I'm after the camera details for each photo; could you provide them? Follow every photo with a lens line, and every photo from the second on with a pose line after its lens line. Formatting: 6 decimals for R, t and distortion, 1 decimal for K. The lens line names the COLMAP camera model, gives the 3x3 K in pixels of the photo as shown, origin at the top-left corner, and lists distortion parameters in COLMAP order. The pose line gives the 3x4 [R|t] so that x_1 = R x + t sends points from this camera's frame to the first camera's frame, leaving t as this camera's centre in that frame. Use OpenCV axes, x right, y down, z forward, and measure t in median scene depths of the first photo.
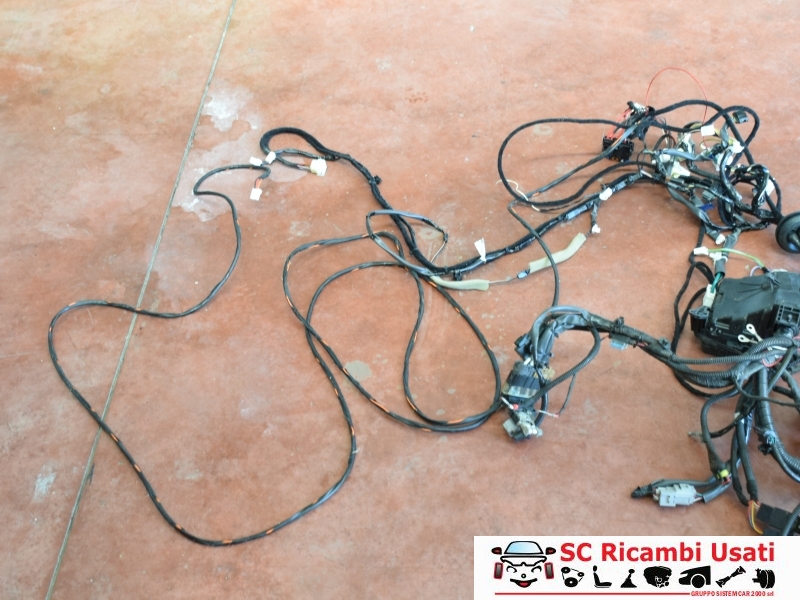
lens RADIAL K [[1015.4, 0, 400.0], [0, 1015.4, 300.0], [0, 0, 1]] dist [-0.032563, 0.039833]
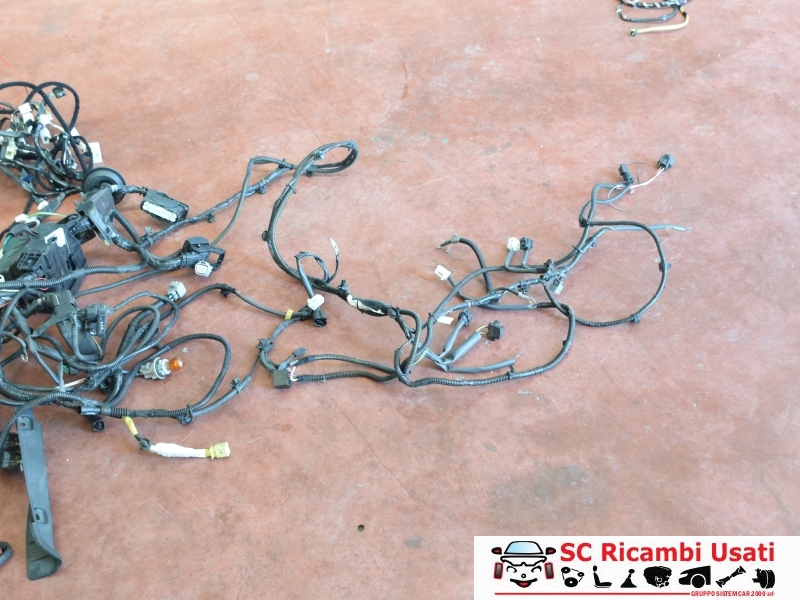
lens RADIAL K [[1015.4, 0, 400.0], [0, 1015.4, 300.0], [0, 0, 1]] dist [-0.032563, 0.039833]
pose [[0.967747, -0.175603, 0.180638, 0.481664], [0.177858, 0.984049, 0.003765, 0.106273], [-0.178418, 0.028484, 0.983542, -0.136144]]
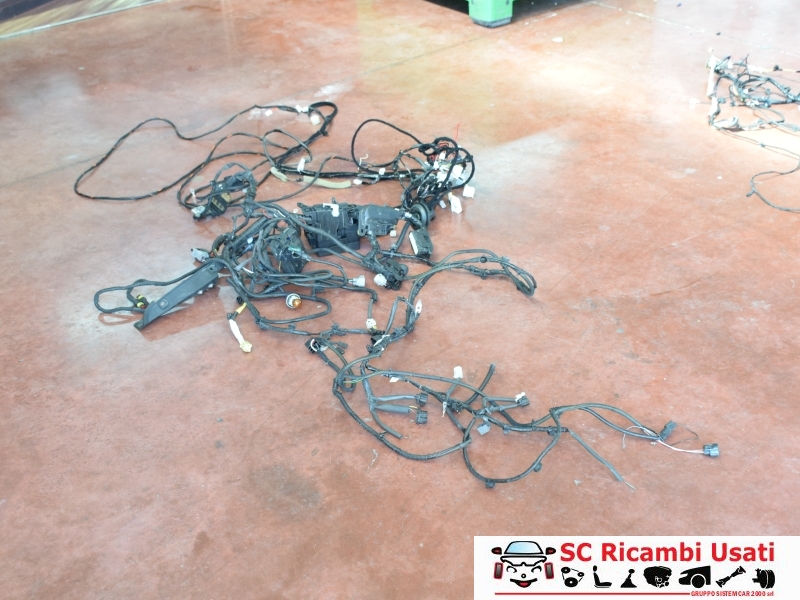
lens RADIAL K [[1015.4, 0, 400.0], [0, 1015.4, 300.0], [0, 0, 1]] dist [-0.032563, 0.039833]
pose [[0.651781, 0.409402, -0.638414, 1.411014], [-0.520841, 0.853511, 0.015593, 0.032818], [0.551277, 0.322349, 0.769535, -0.176853]]
